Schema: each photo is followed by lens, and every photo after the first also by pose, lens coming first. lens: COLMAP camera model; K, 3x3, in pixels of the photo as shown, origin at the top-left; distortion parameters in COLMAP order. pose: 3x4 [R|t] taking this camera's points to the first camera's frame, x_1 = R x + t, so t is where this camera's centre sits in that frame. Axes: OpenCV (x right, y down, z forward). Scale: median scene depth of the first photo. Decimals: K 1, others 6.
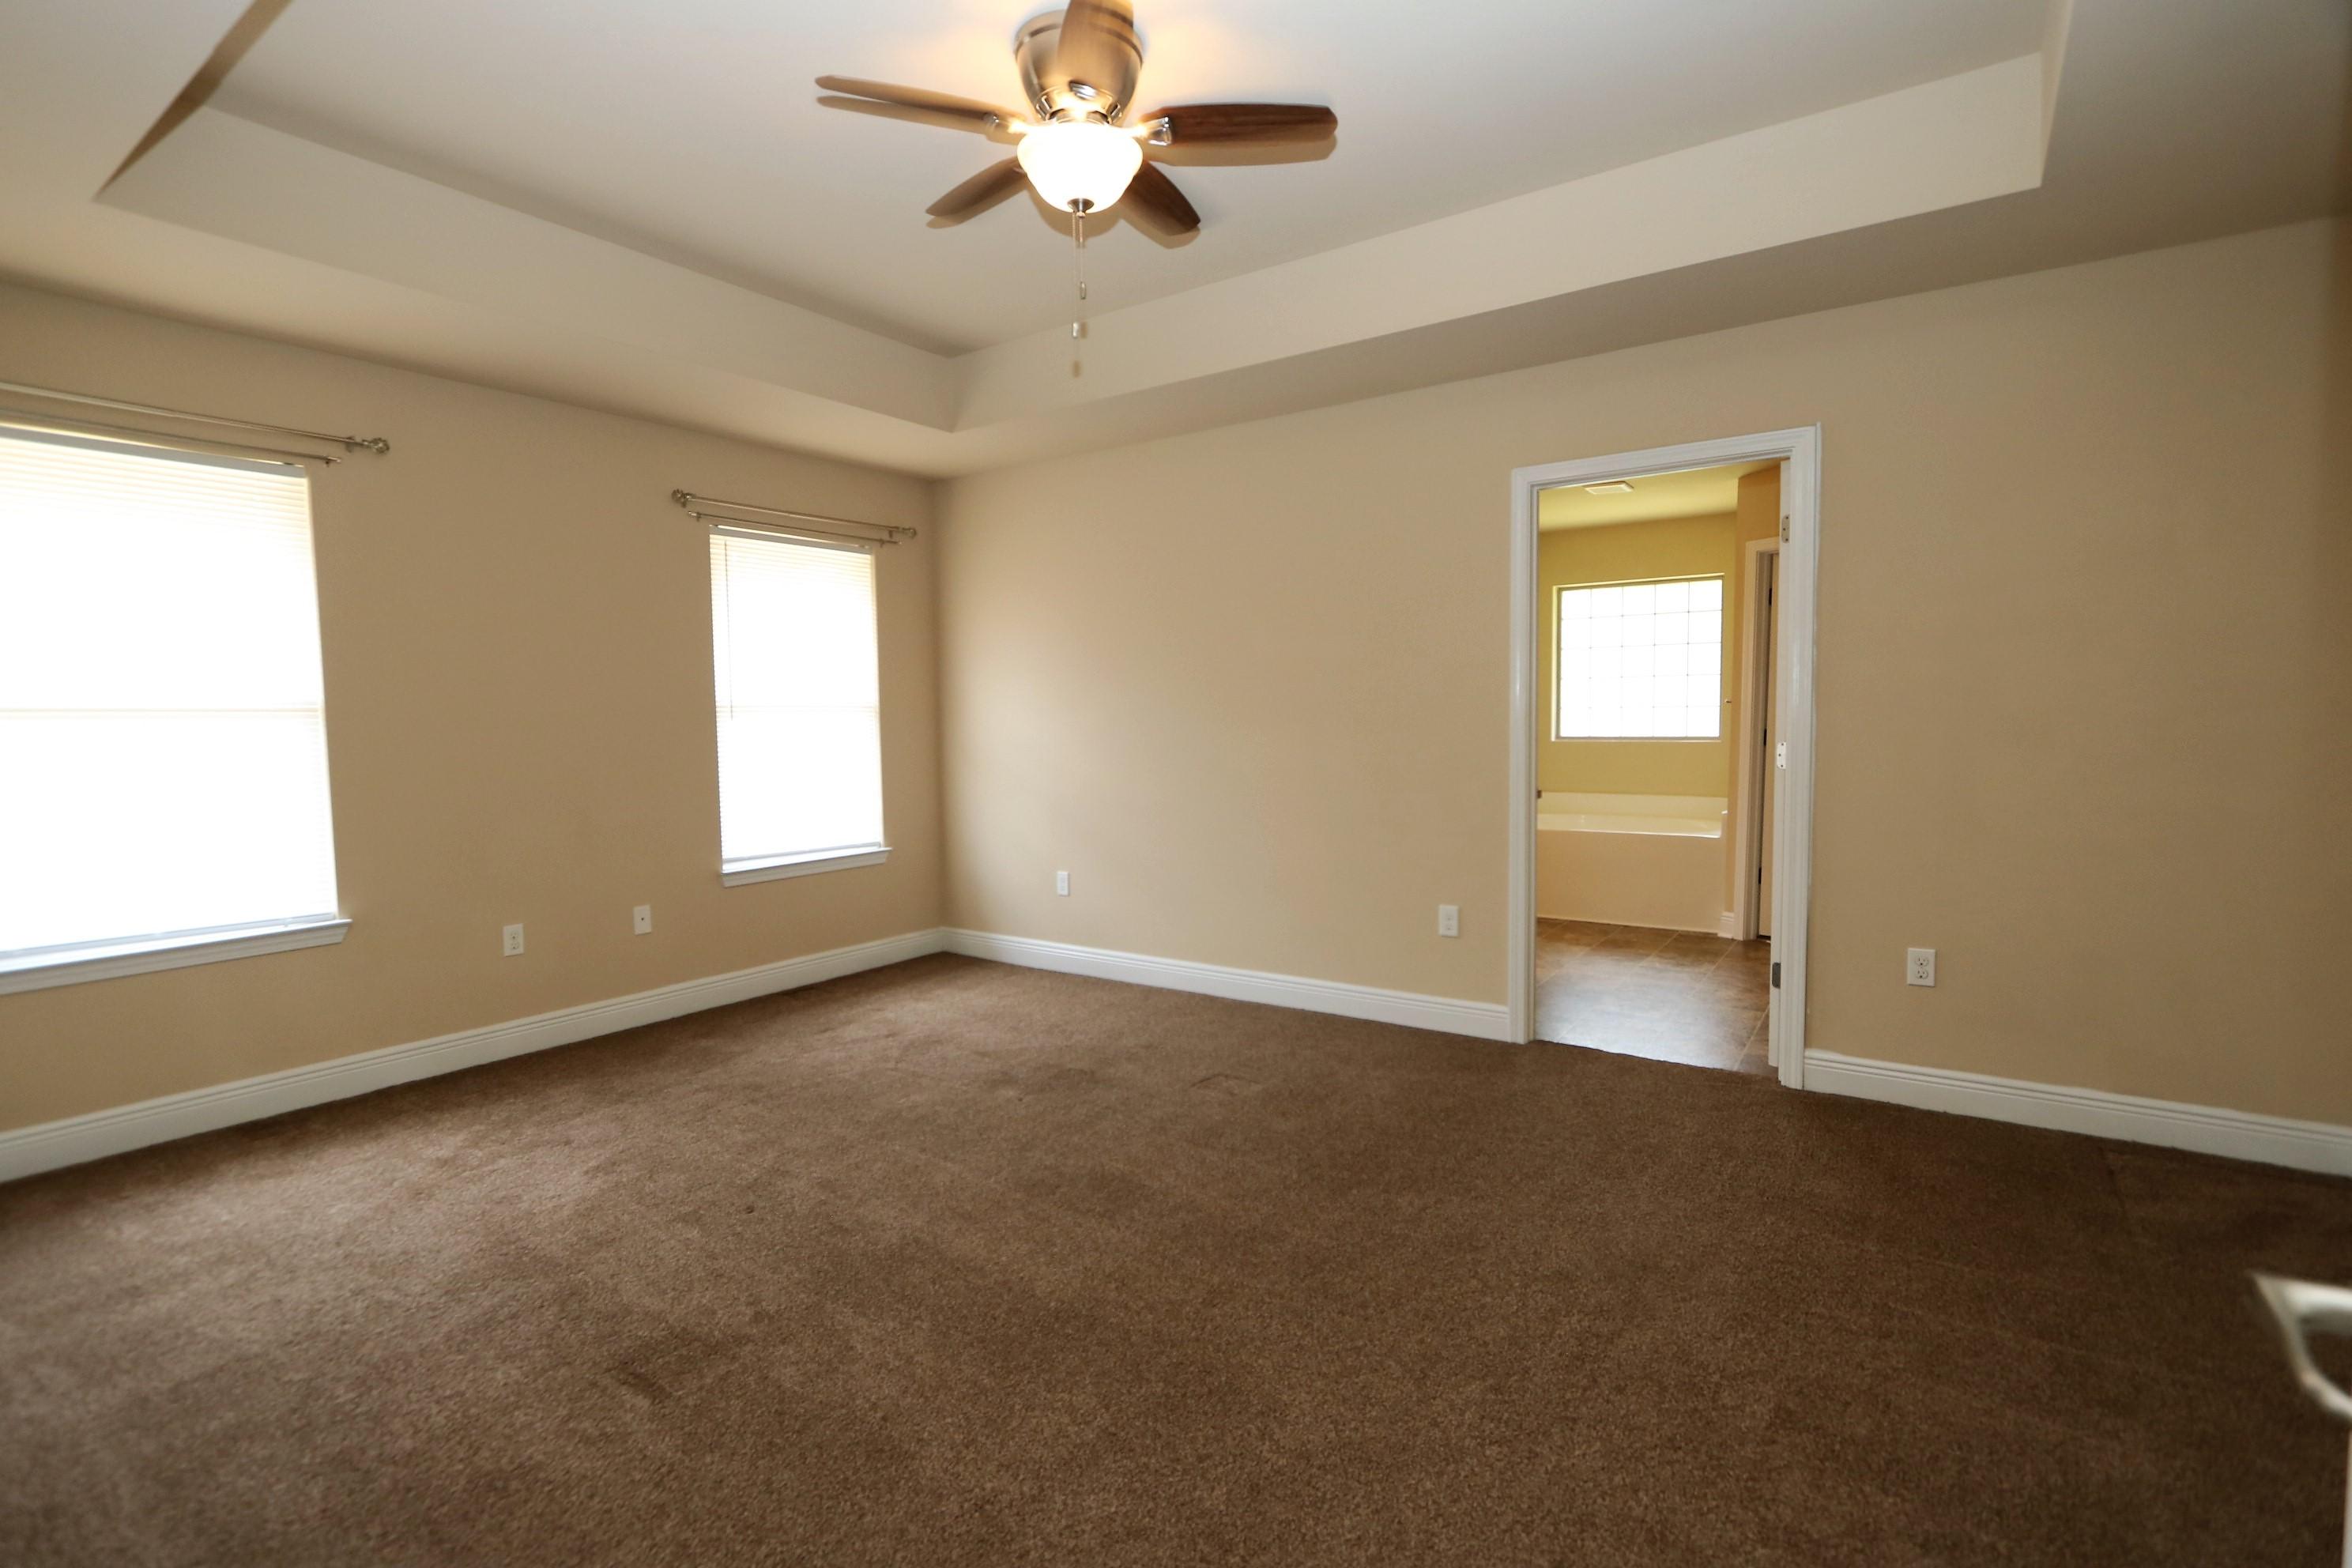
lens RADIAL K [[1120.1, 0, 1195.2], [0, 1120.1, 785.9], [0, 0, 1]] dist [-0.001388, 0.000031]
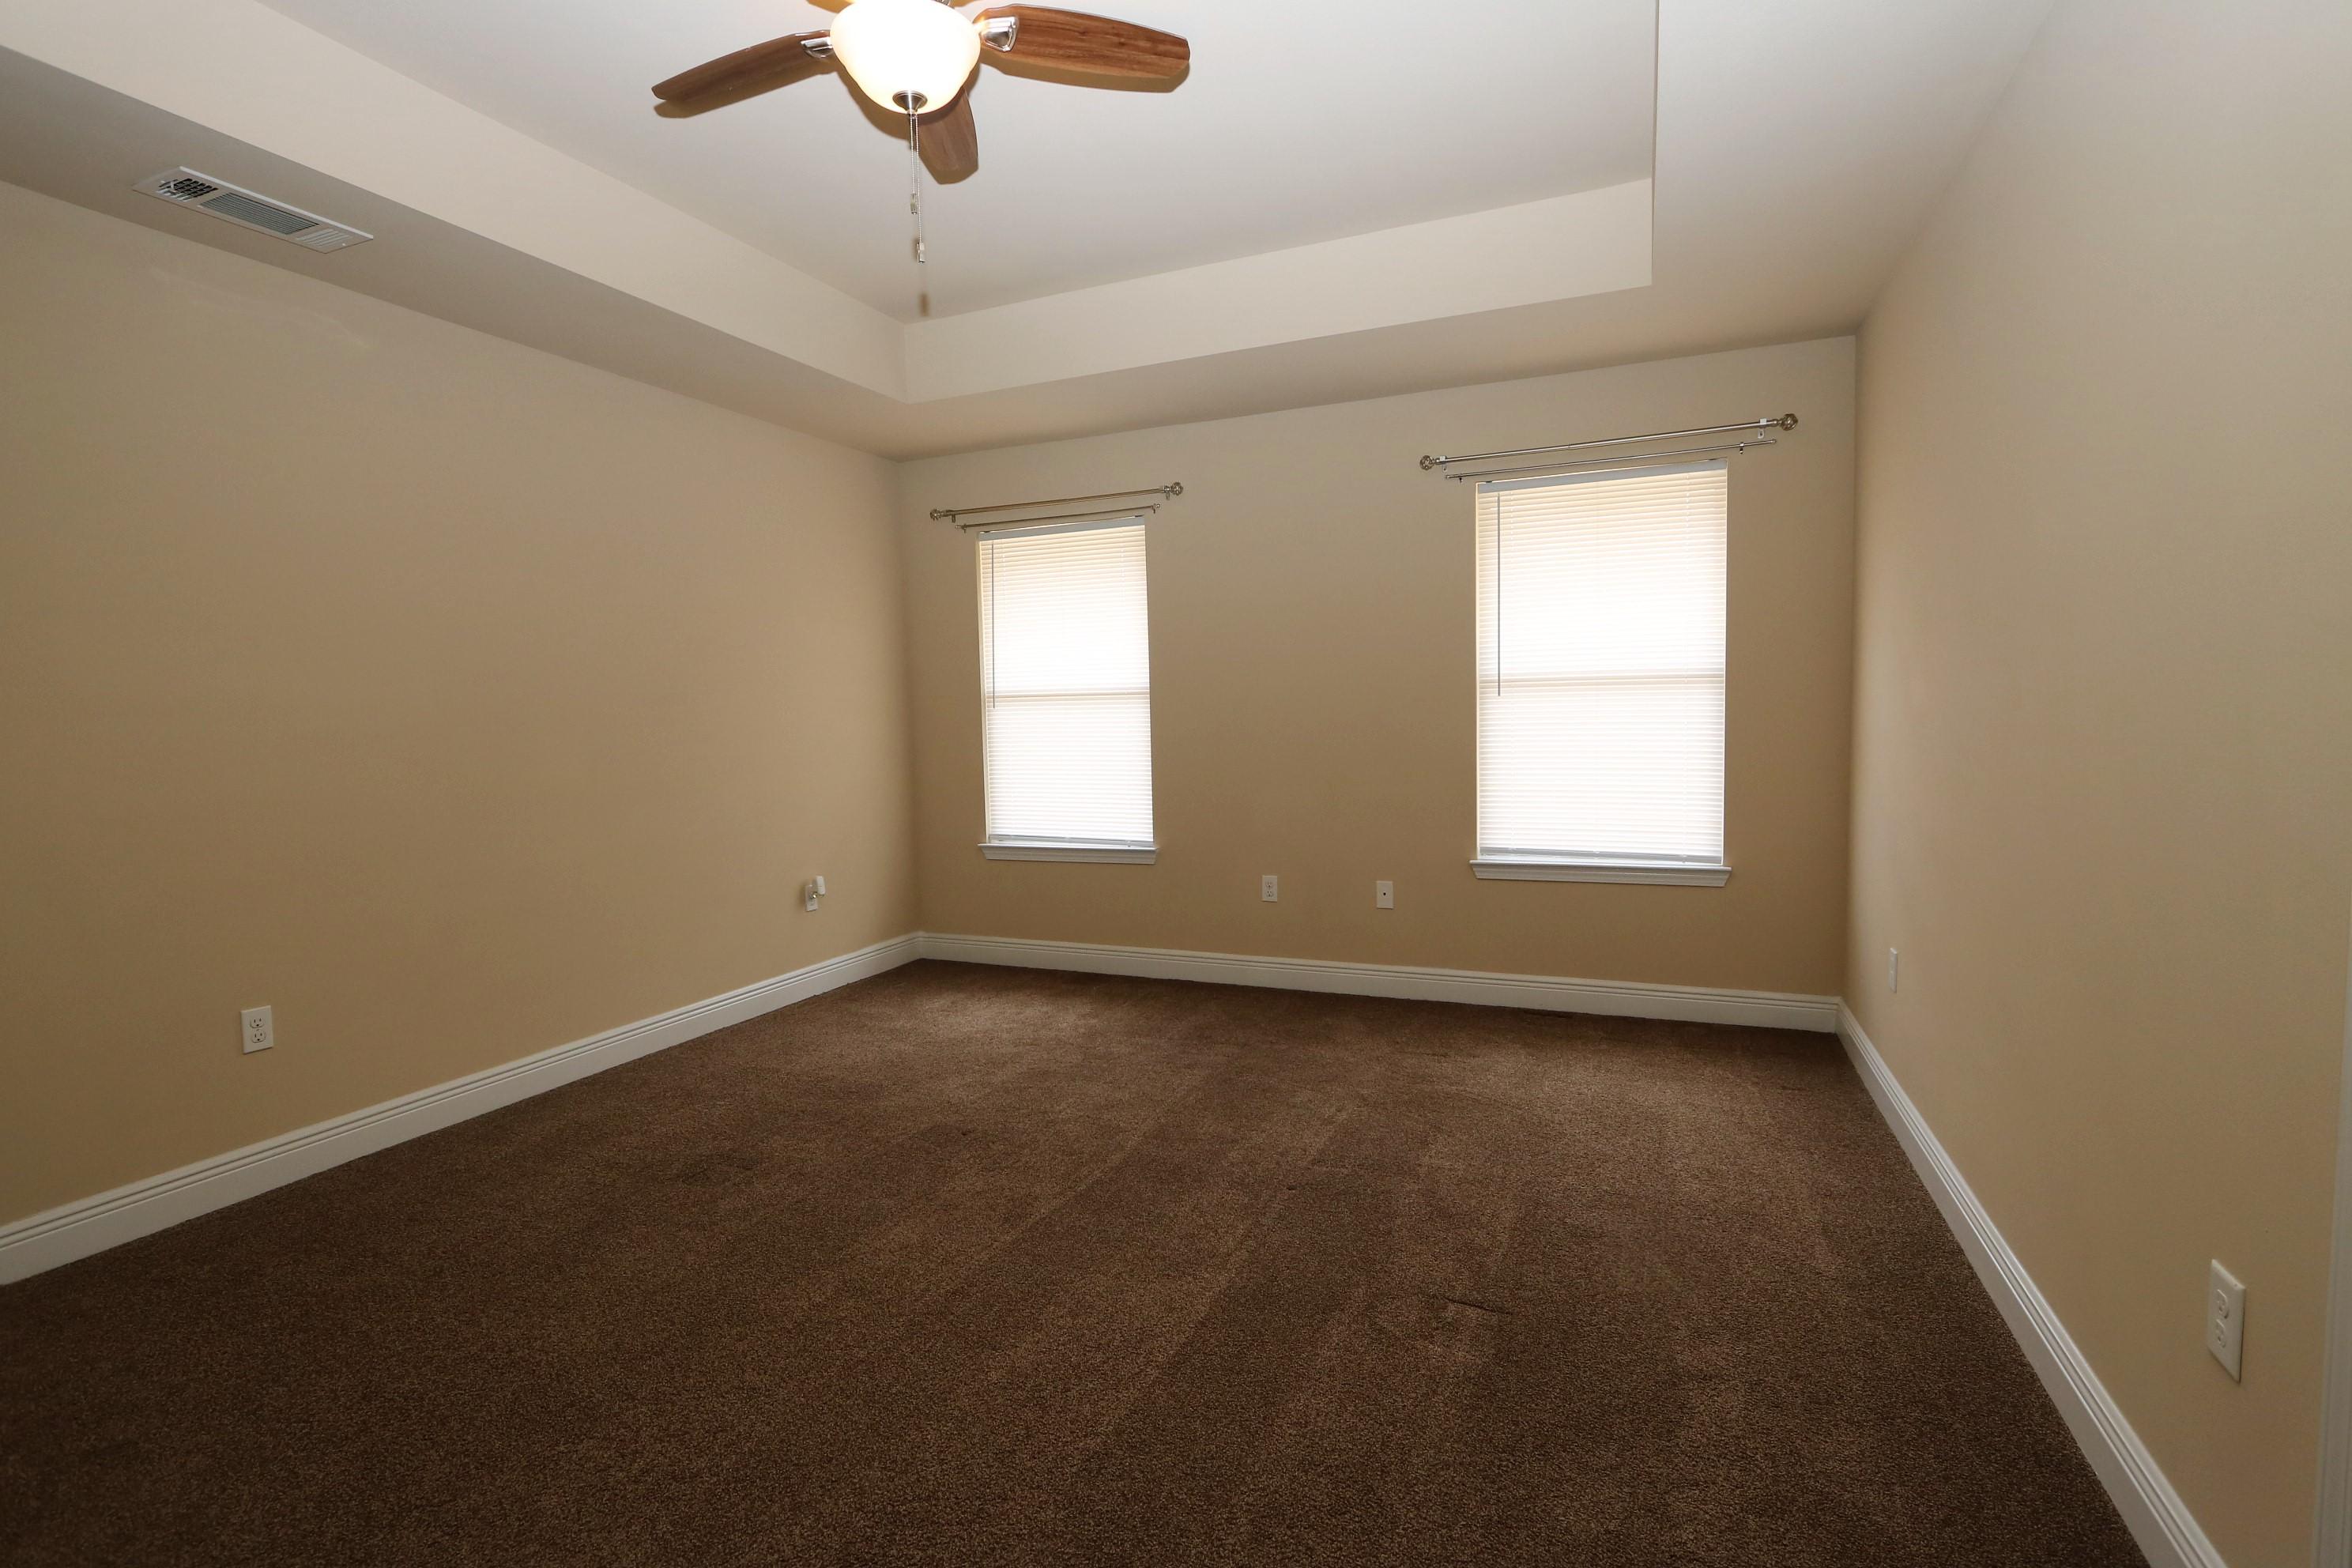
lens RADIAL K [[1120.1, 0, 1180.9], [0, 1120.1, 792.0], [0, 0, 1]] dist [-0.001388, 0.000031]
pose [[0.186770, 0.083273, -0.978868, 0.508383], [-0.044846, 0.996085, 0.076181, -0.046651], [0.981380, 0.029670, 0.189773, 0.685927]]
